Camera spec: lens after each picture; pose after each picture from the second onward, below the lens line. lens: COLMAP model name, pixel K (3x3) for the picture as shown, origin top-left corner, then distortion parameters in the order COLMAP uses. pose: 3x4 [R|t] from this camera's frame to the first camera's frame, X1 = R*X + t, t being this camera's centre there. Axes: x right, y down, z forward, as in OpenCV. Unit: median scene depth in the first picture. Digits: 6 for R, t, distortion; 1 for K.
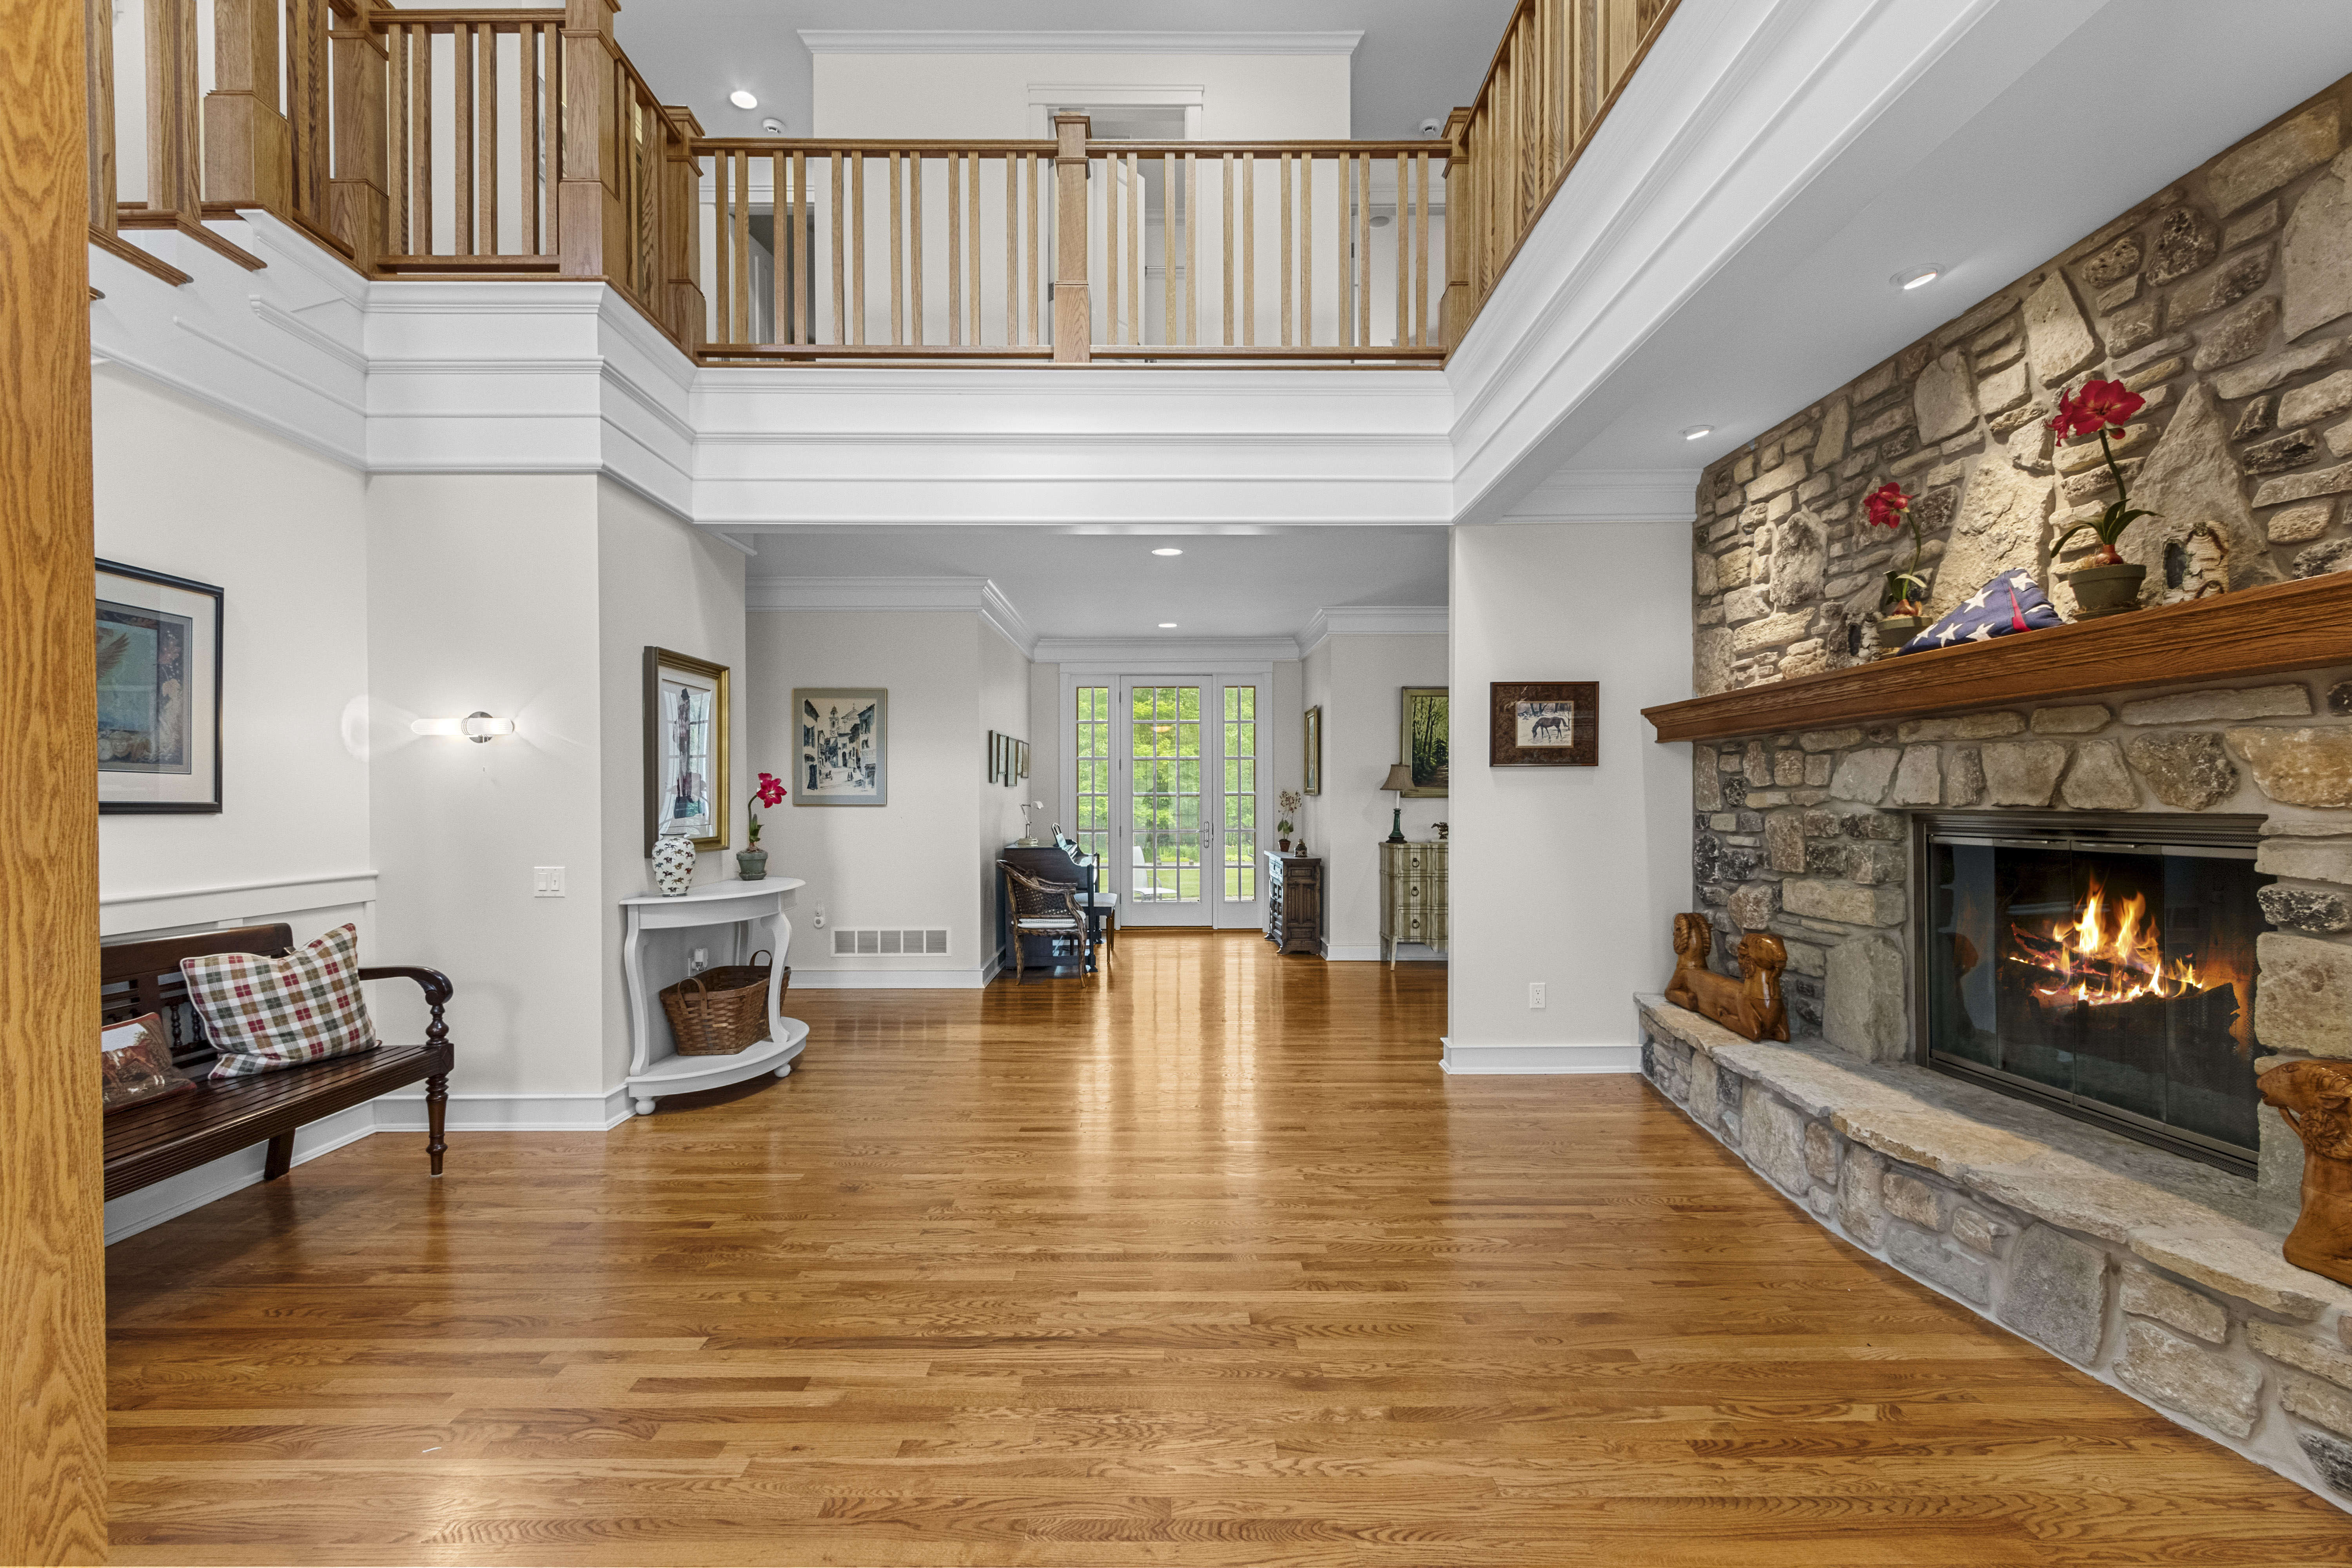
lens RADIAL K [[1074.9, 0, 1163.1], [0, 1074.9, 801.6], [0, 0, 1]] dist [0.007624, -0.002919]
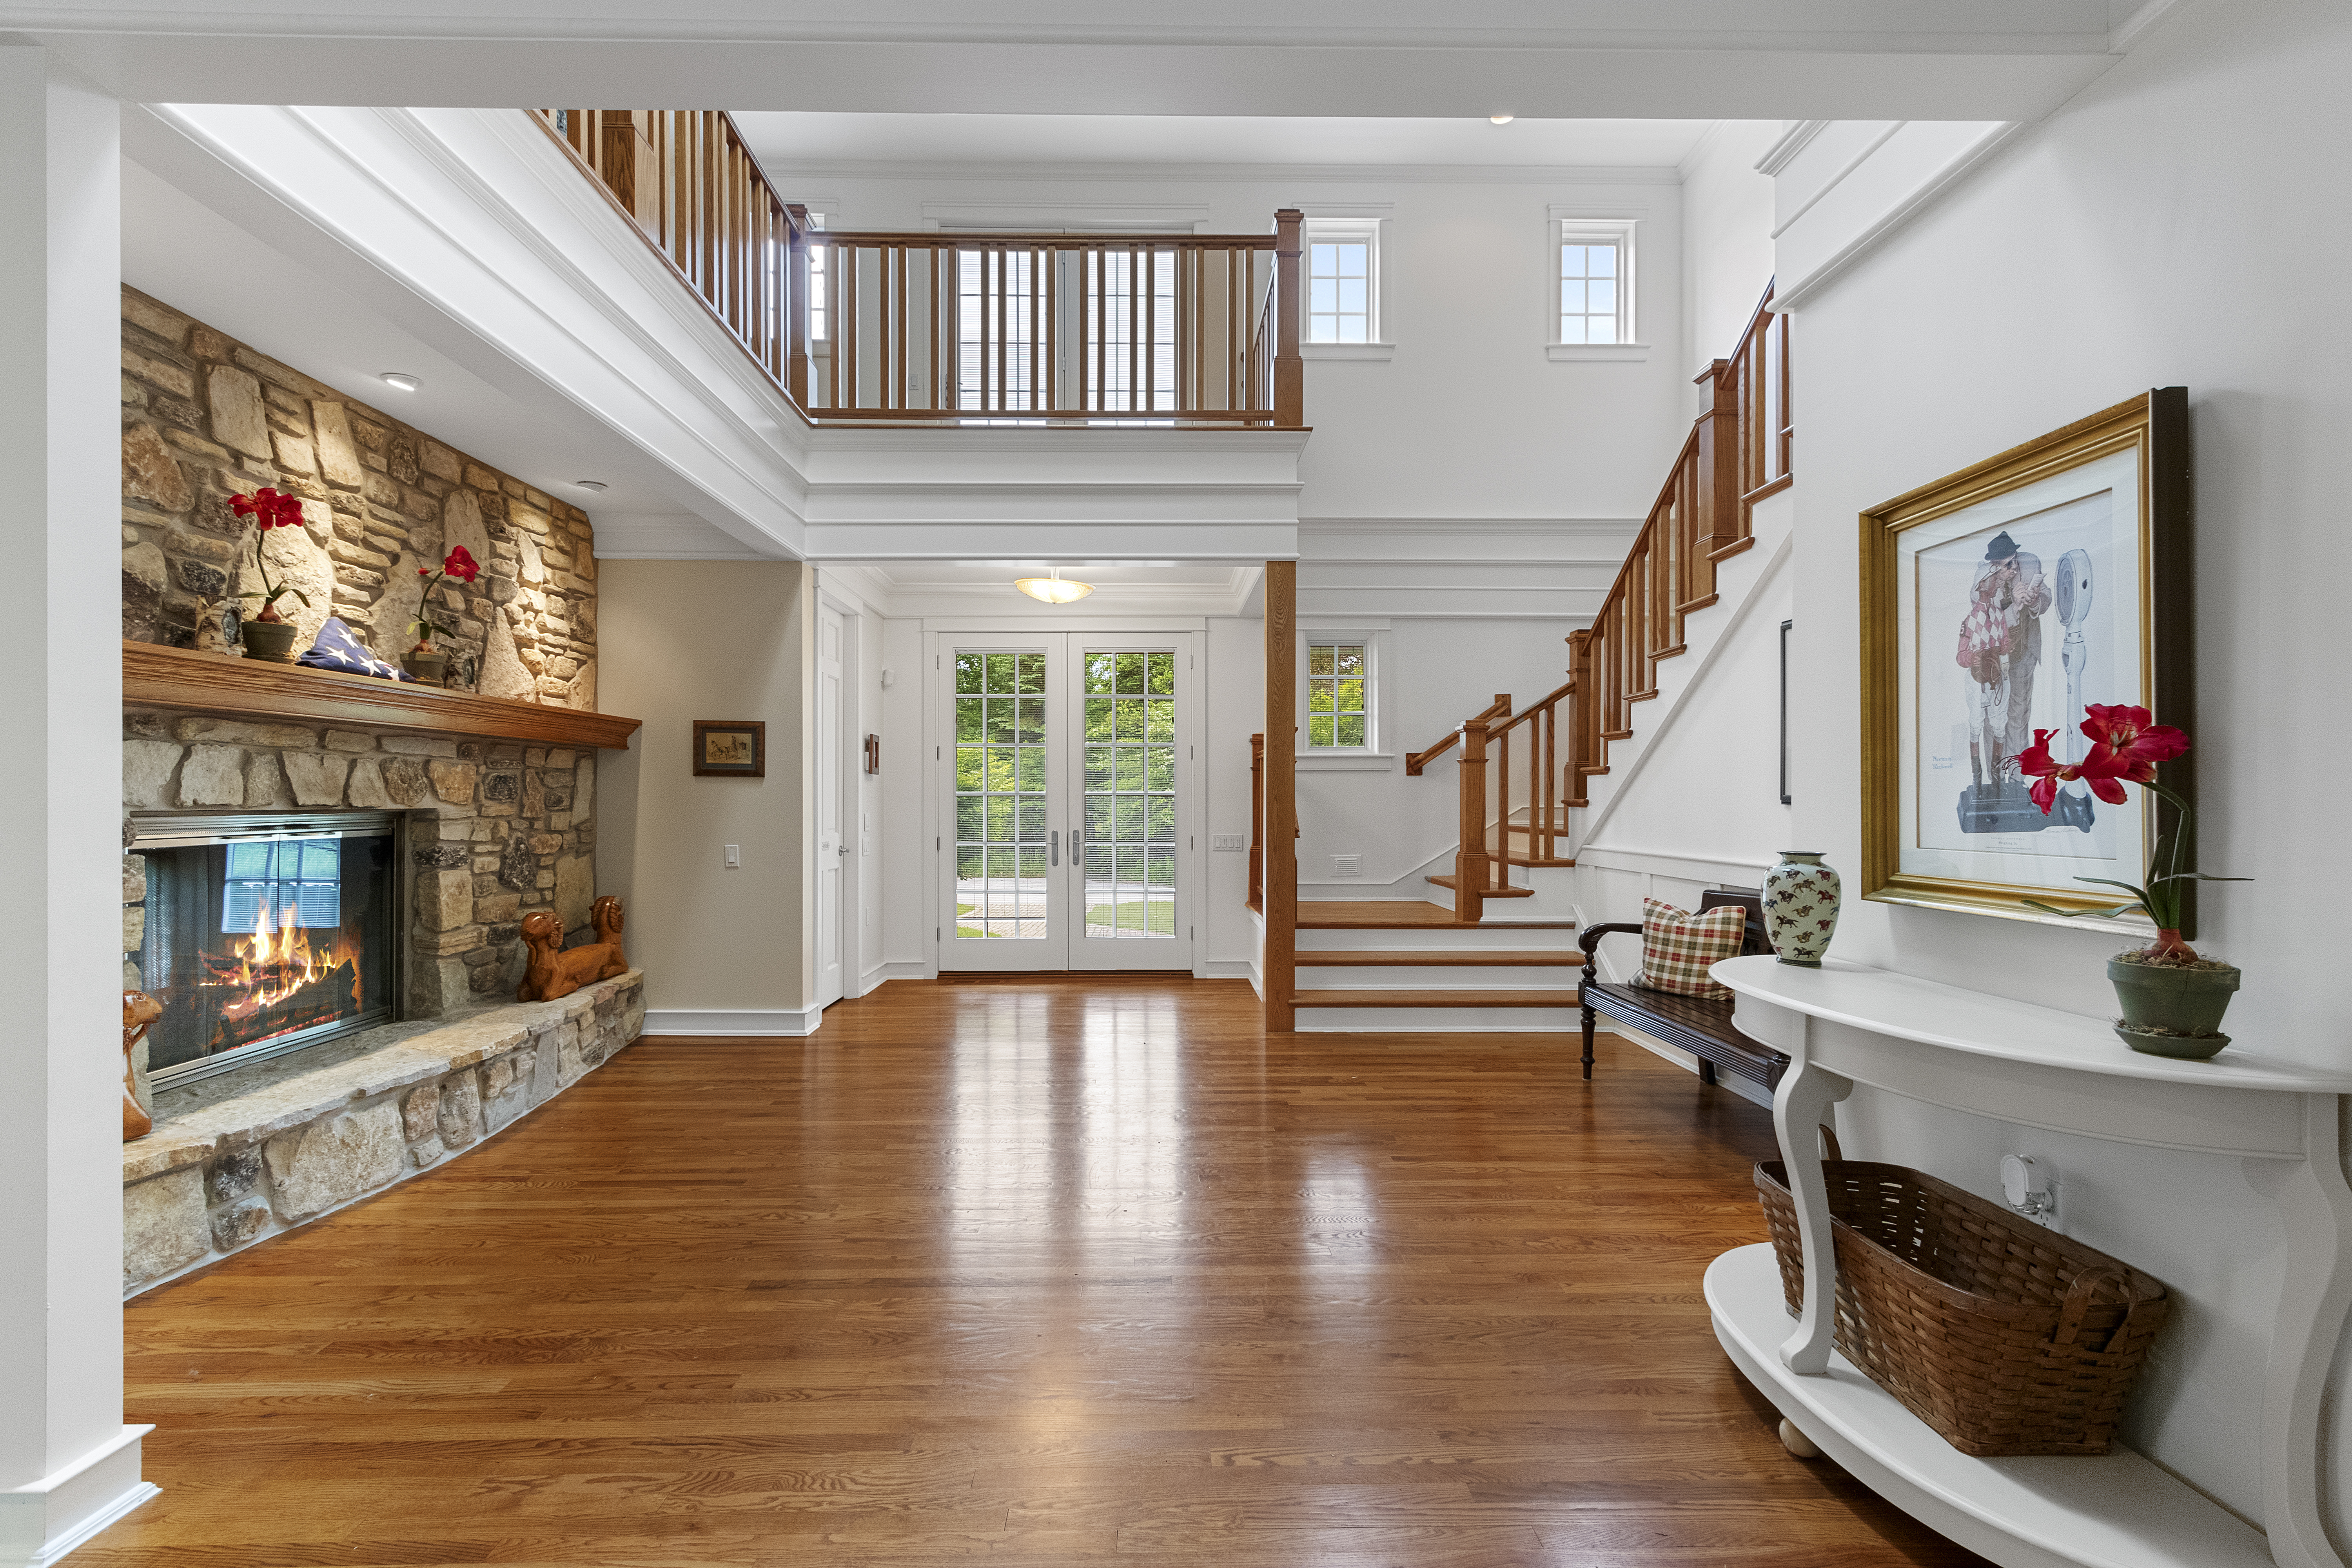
lens RADIAL K [[1074.9, 0, 1171.9], [0, 1074.9, 799.7], [0, 0, 1]] dist [0.007624, -0.002919]
pose [[-0.999742, 0.003931, -0.022359, -0.144022], [0.003890, 0.999991, 0.001878, -0.001103], [0.022366, 0.001790, -0.999748, 2.034041]]
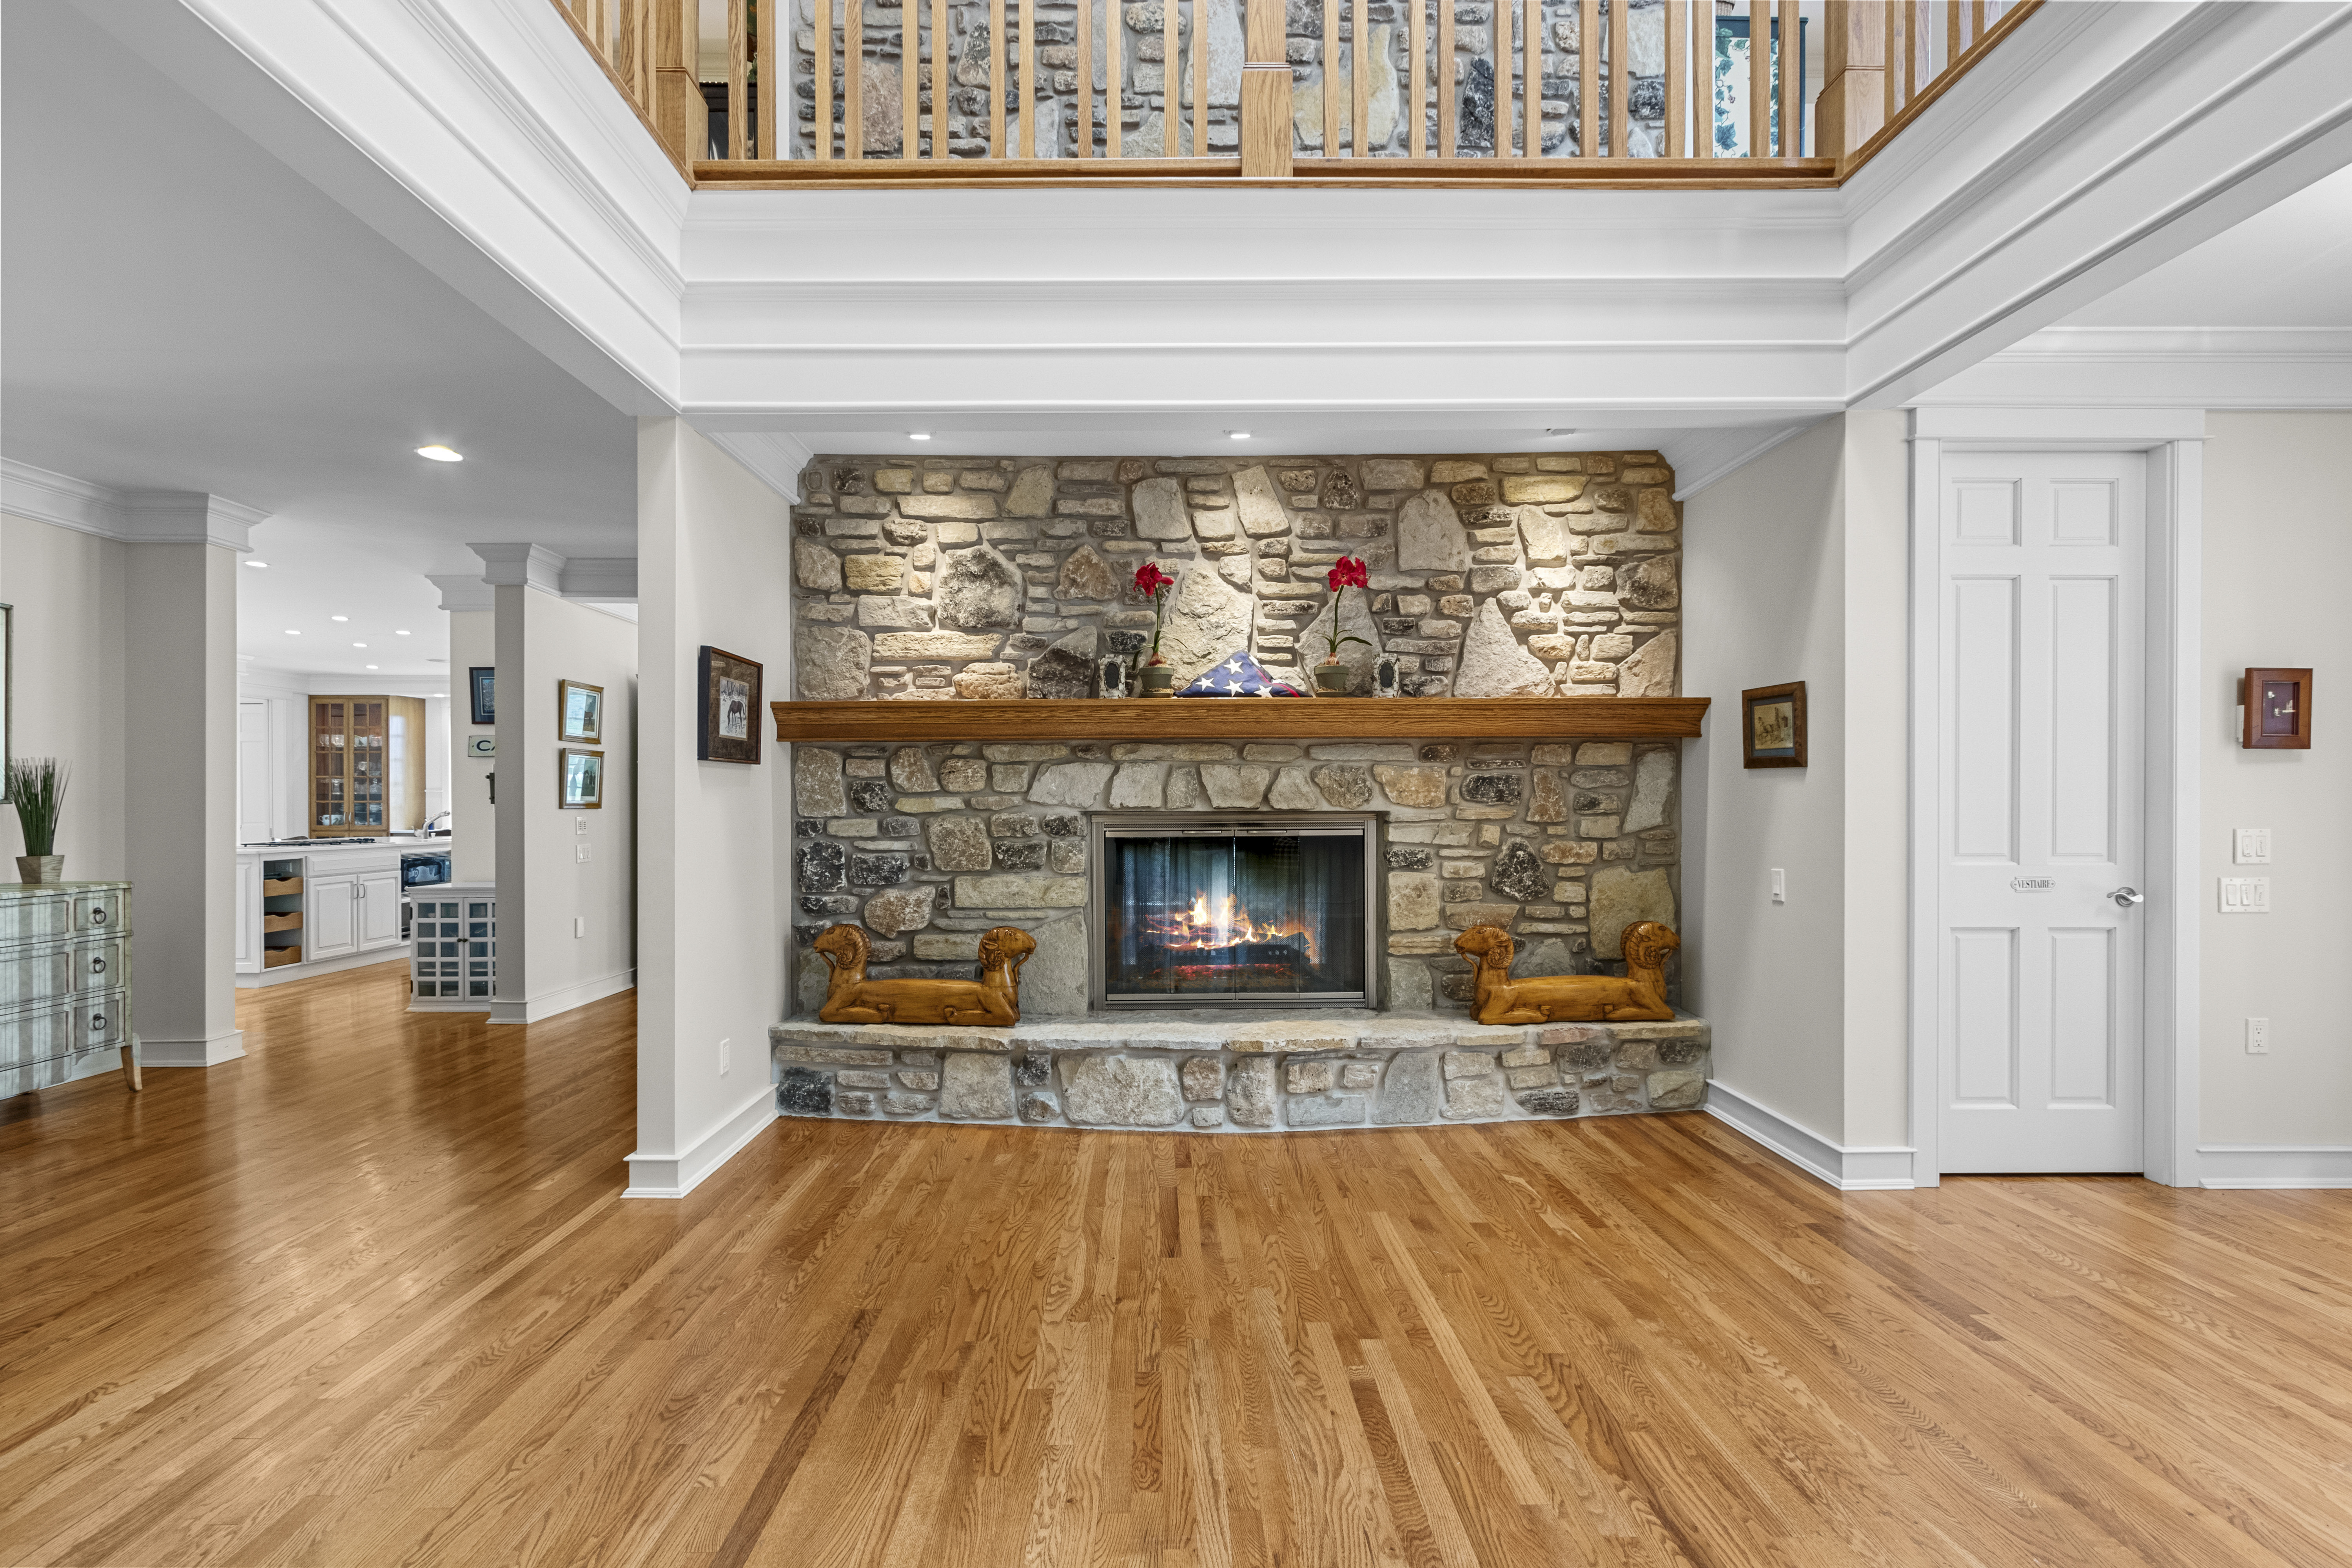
lens RADIAL K [[1074.9, 0, 1162.7], [0, 1074.9, 804.7], [0, 0, 1]] dist [0.007624, -0.002919]
pose [[-0.008943, -0.000834, 0.999960, -0.630295], [0.004566, 0.999989, 0.000875, -0.001879], [-0.999950, 0.004573, -0.008939, 1.001503]]
